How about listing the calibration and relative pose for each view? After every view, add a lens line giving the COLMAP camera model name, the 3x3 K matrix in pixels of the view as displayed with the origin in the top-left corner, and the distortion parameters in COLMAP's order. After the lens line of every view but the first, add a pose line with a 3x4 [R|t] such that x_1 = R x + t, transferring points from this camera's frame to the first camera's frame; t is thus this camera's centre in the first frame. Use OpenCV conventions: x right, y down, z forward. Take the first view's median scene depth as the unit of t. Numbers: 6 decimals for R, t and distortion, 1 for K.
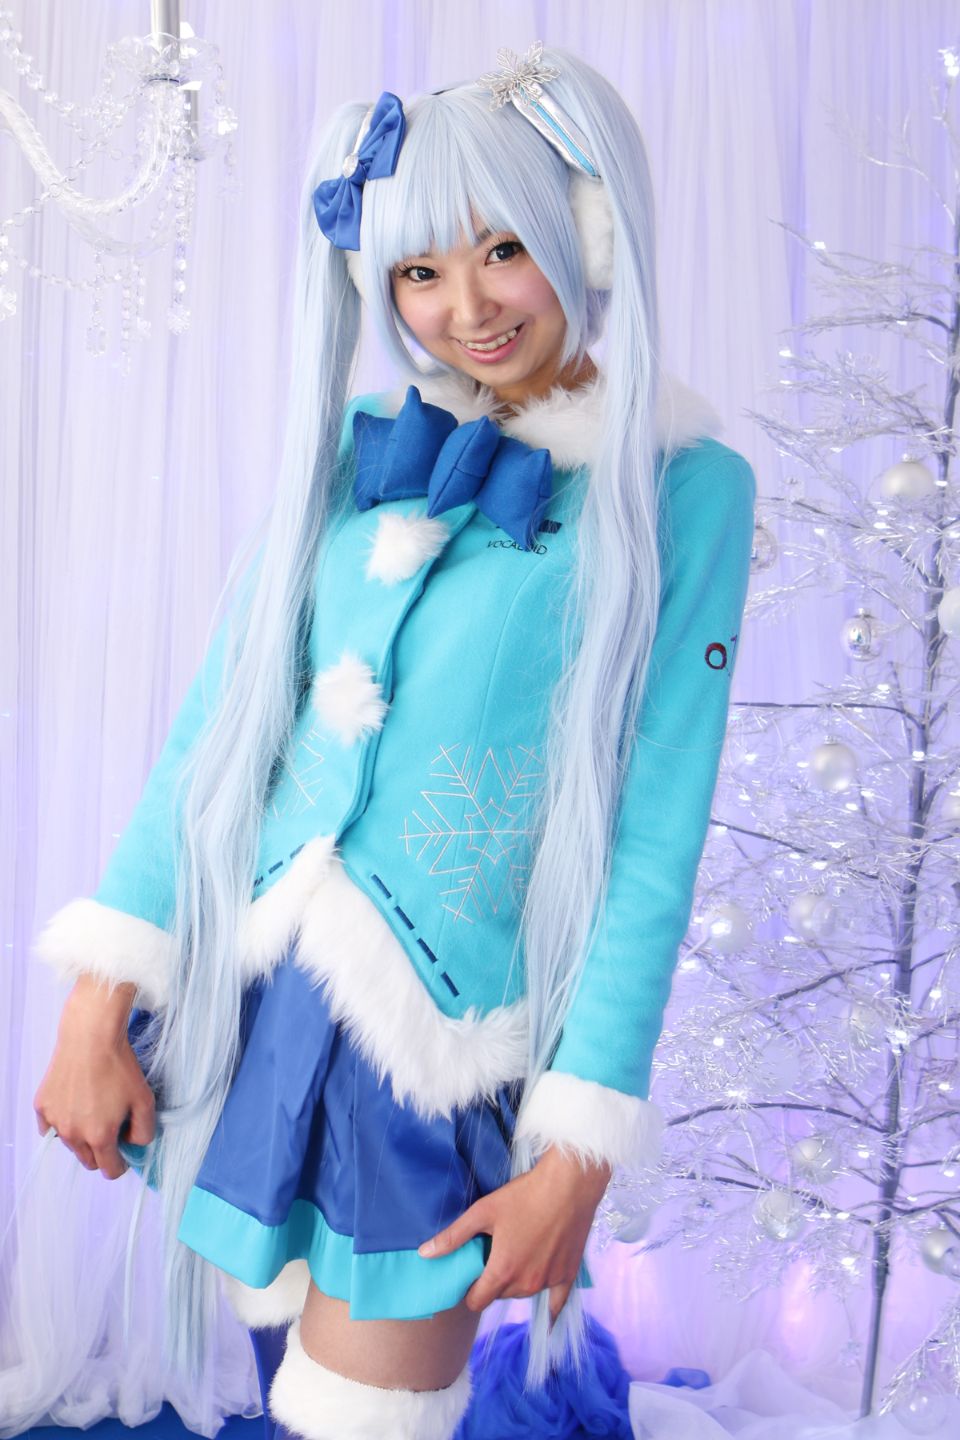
lens RADIAL K [[1876.1, 0, 486.2], [0, 1876.1, 727.1], [0, 0, 1]] dist [-0.039749, 0.000000]
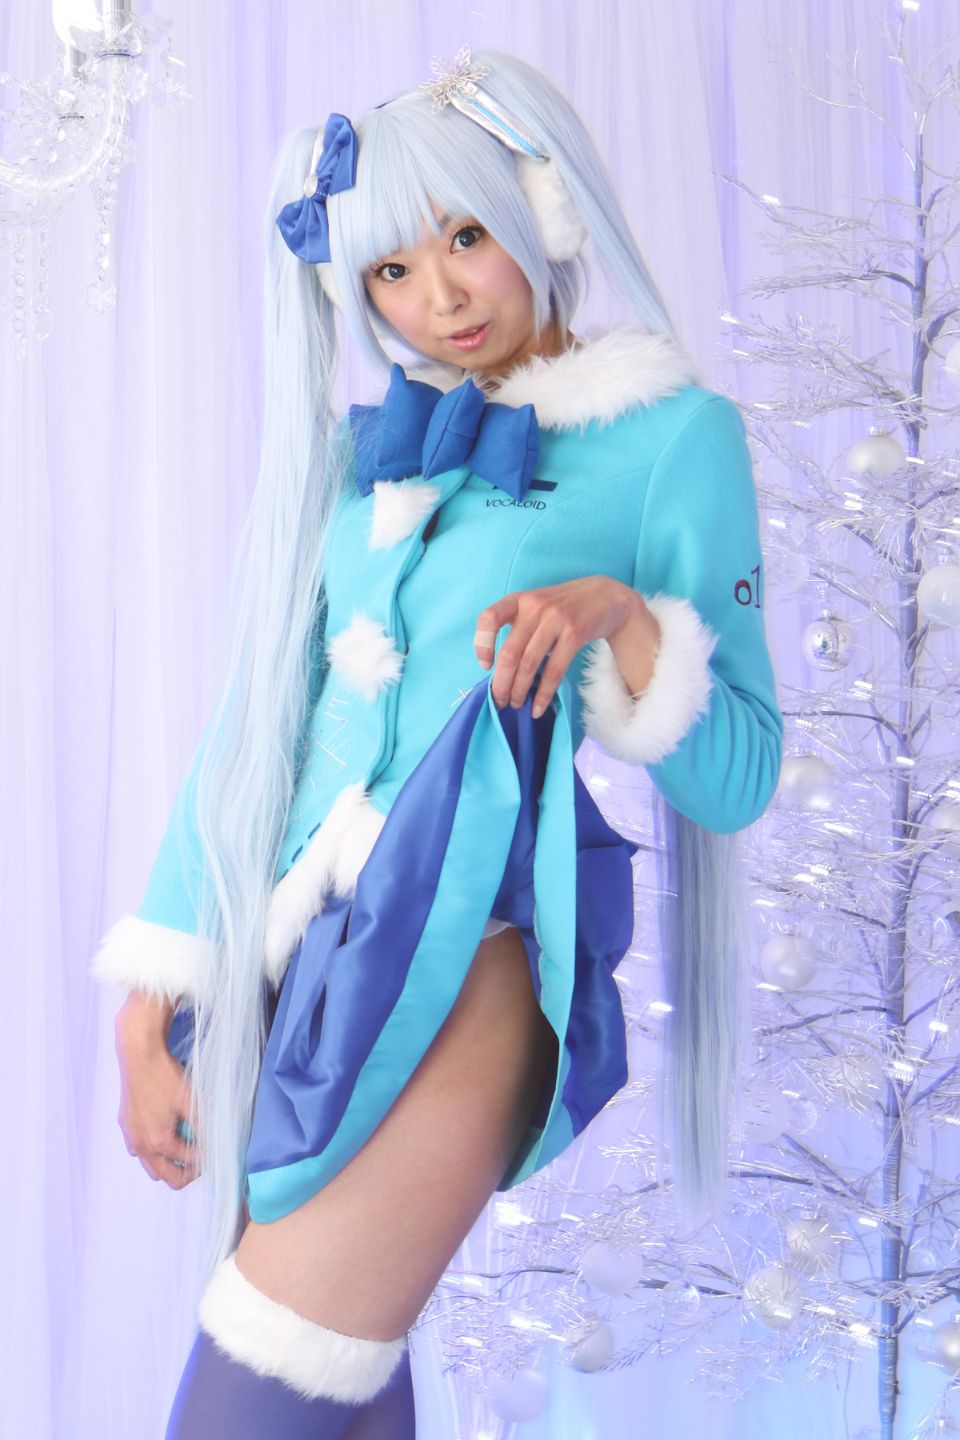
lens RADIAL K [[3276.1, 0, 478.0], [0, 3276.1, 711.6], [0, 0, 1]] dist [0.111741, 0.000000]
pose [[0.992970, -0.028883, 0.114791, -0.147955], [0.038744, 0.995659, -0.084628, 0.115958], [-0.111848, 0.088481, 0.989778, -0.525769]]
